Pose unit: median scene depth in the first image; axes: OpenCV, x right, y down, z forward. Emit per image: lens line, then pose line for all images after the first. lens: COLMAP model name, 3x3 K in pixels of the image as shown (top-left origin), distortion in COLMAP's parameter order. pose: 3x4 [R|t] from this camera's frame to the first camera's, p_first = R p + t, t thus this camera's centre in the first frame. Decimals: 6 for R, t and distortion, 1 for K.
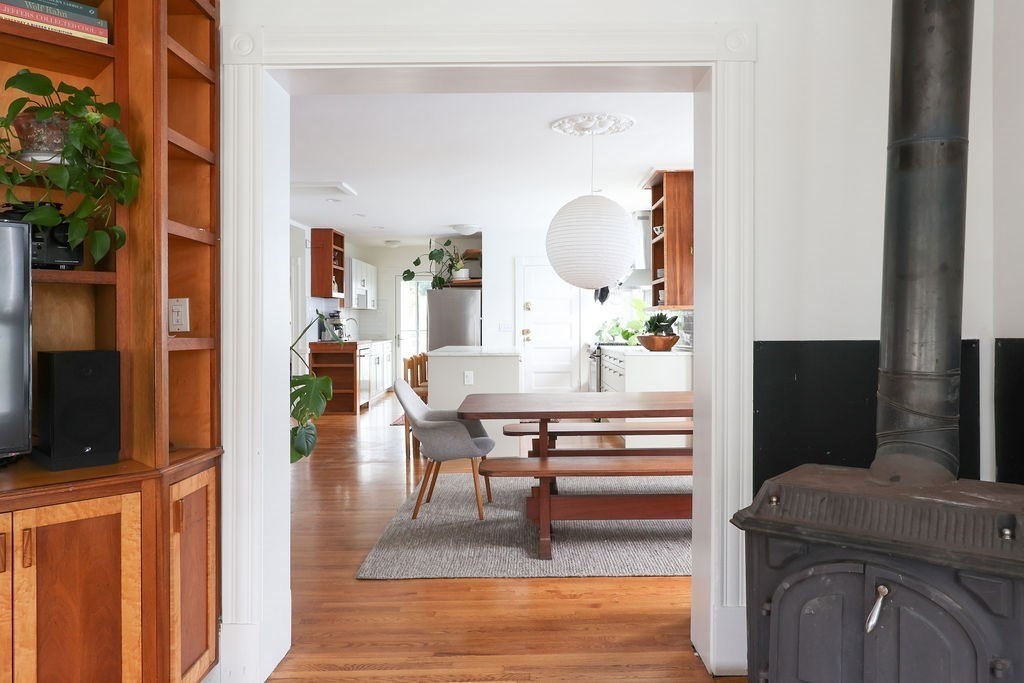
lens RADIAL K [[730.6, 0, 510.0], [0, 730.6, 329.4], [0, 0, 1]] dist [0.003812, 0.003955]
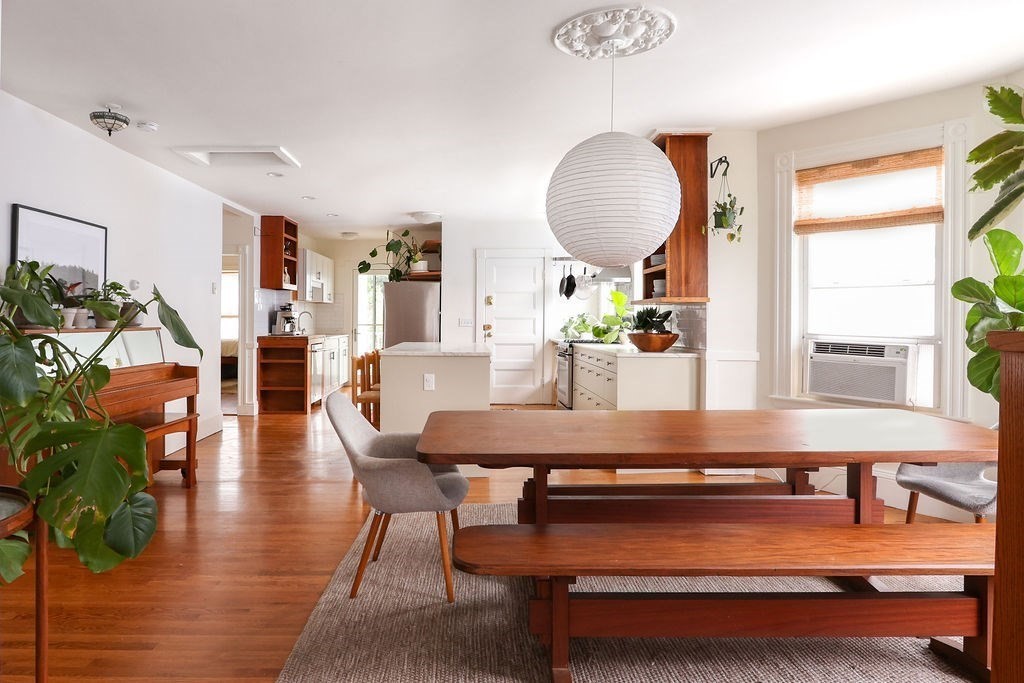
lens RADIAL K [[628.8, 0, 461.2], [0, 628.8, 319.4], [0, 0, 1]] dist [-0.024908, 0.000456]
pose [[0.999955, 0.008846, 0.003338, -0.020864], [-0.008817, 0.999924, -0.008599, 0.000663], [-0.003414, 0.008569, 0.999957, 0.257235]]
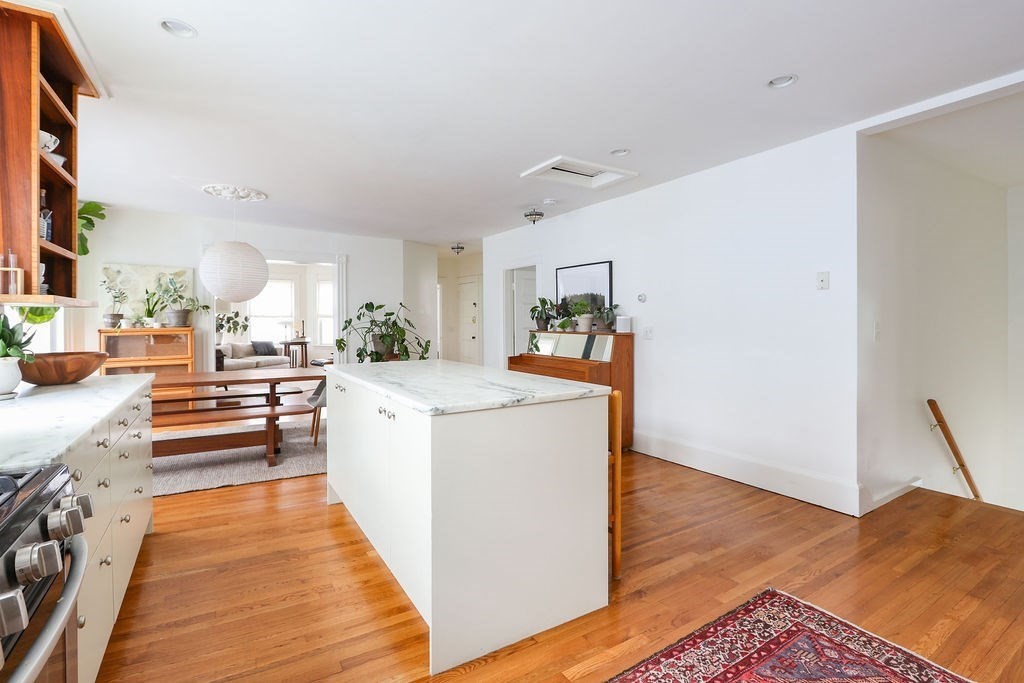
lens RADIAL K [[471.2, 0, 507.2], [0, 471.2, 320.2], [0, 0, 1]] dist [-0.017610, 0.000001]
pose [[-0.847465, 0.006009, -0.530818, 0.099062], [0.001639, 0.999961, 0.008704, -0.016695], [0.530849, 0.006506, -0.847441, 1.349162]]
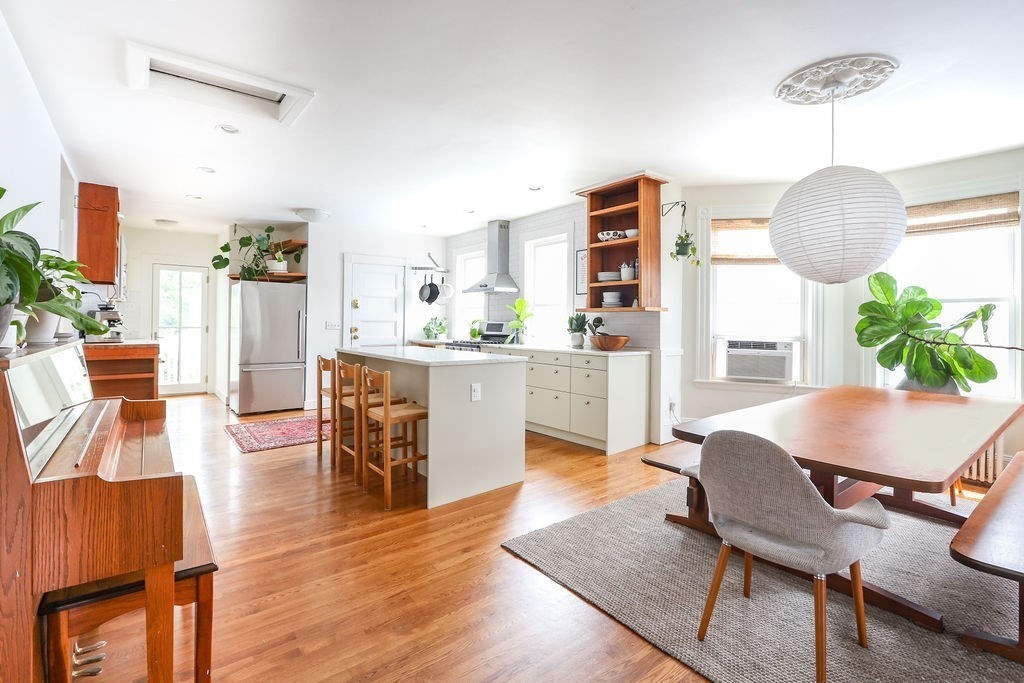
lens RADIAL K [[483.5, 0, 510.5], [0, 483.5, 320.8], [0, 0, 1]] dist [-0.016368, 0.000158]
pose [[0.777847, 0.010619, 0.628364, -0.317173], [-0.005270, 0.999932, -0.010375, -0.004434], [-0.628432, 0.004759, 0.777850, 0.516492]]
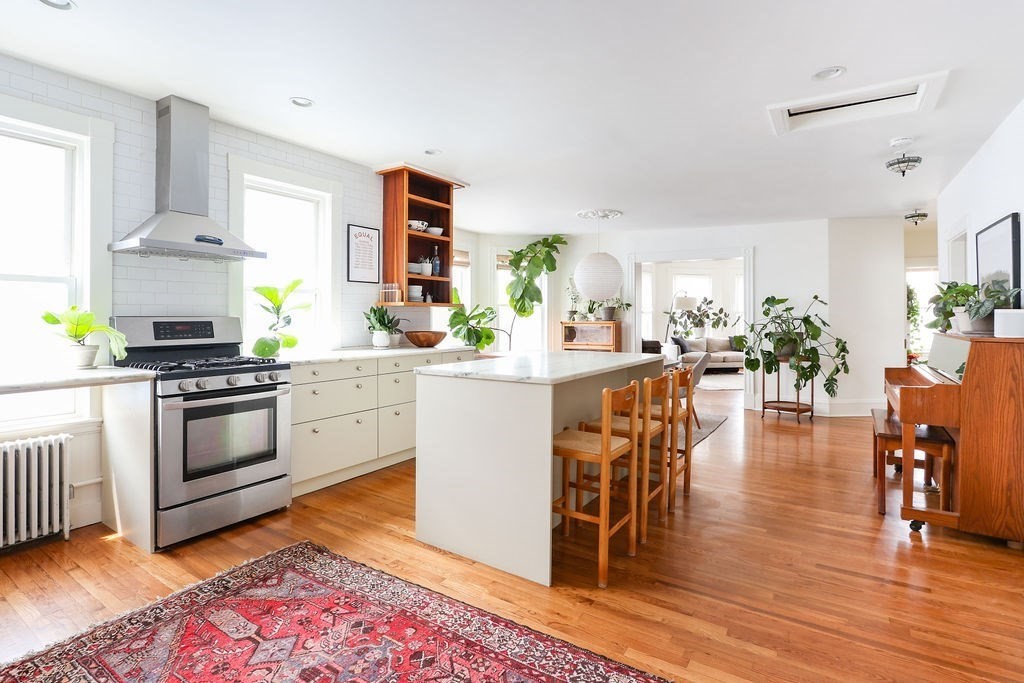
lens RADIAL K [[505.9, 0, 510.2], [0, 505.9, 313.5], [0, 0, 1]] dist [-0.002252, -0.000478]
pose [[-0.849495, 0.003093, 0.527588, -0.242235], [0.002891, 0.999995, -0.001207, -0.014135], [-0.527590, 0.000500, -0.849499, 1.425330]]
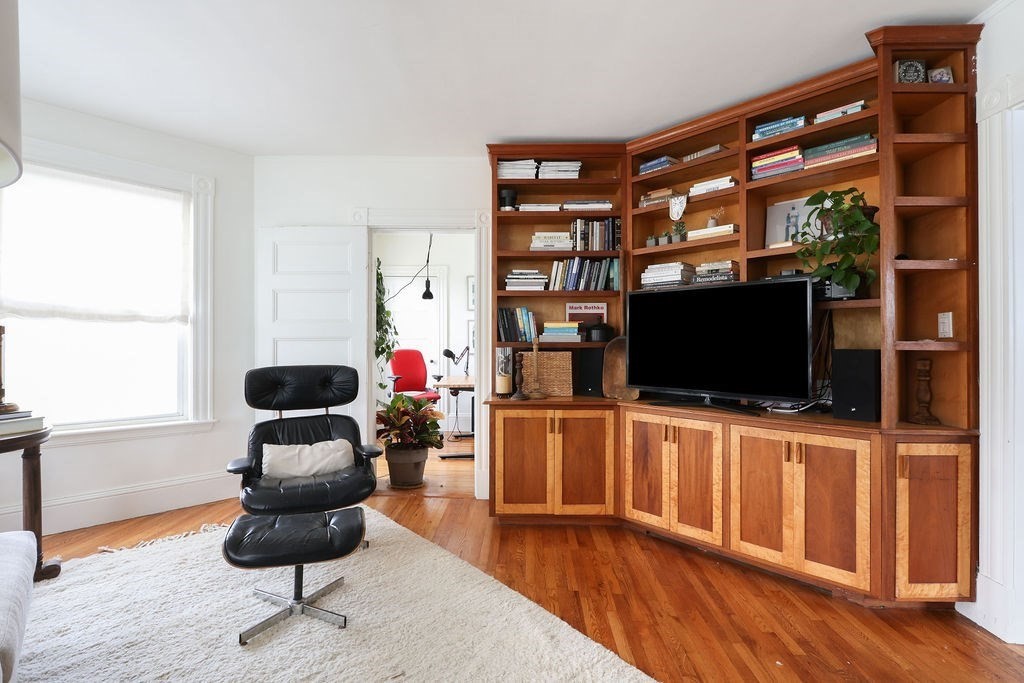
lens RADIAL K [[483.3, 0, 513.5], [0, 483.3, 337.5], [0, 0, 1]] dist [-0.018439, 0.000182]
pose [[-0.024837, -0.007185, -0.999666, 0.146091], [-0.004934, 0.999963, -0.007065, 0.004395], [0.999679, 0.004757, -0.024872, 0.077600]]
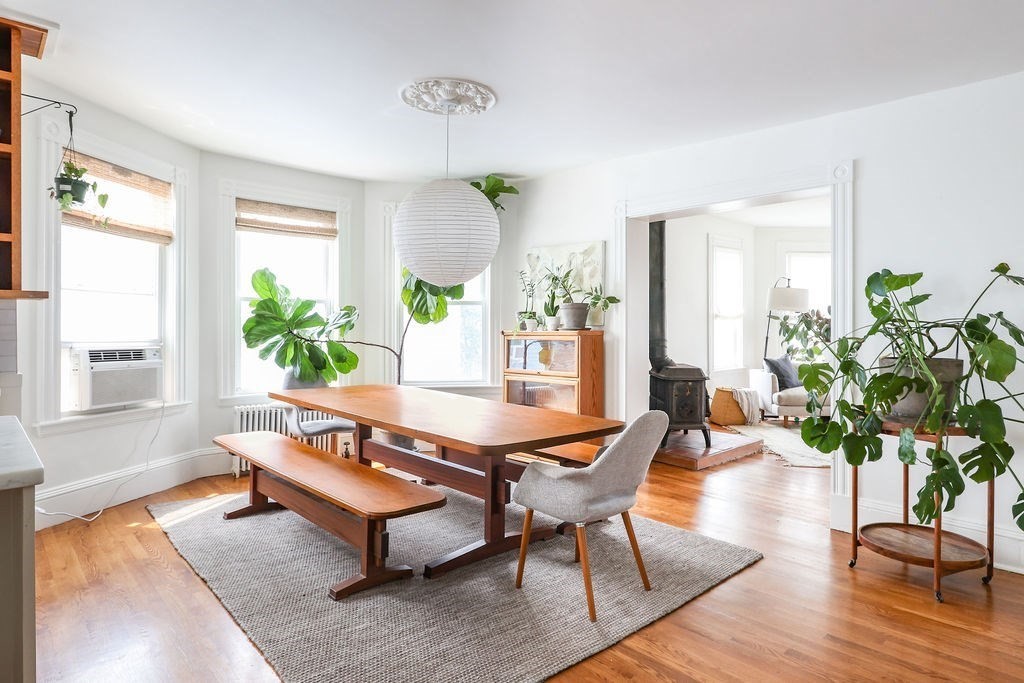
lens RADIAL K [[598.6, 0, 513.8], [0, 598.6, 325.9], [0, 0, 1]] dist [-0.002991, -0.000811]
pose [[-0.694356, 0.000387, 0.719632, -0.289287], [0.004464, 0.999983, 0.003769, -0.006815], [-0.719618, 0.005829, -0.694345, 0.920615]]
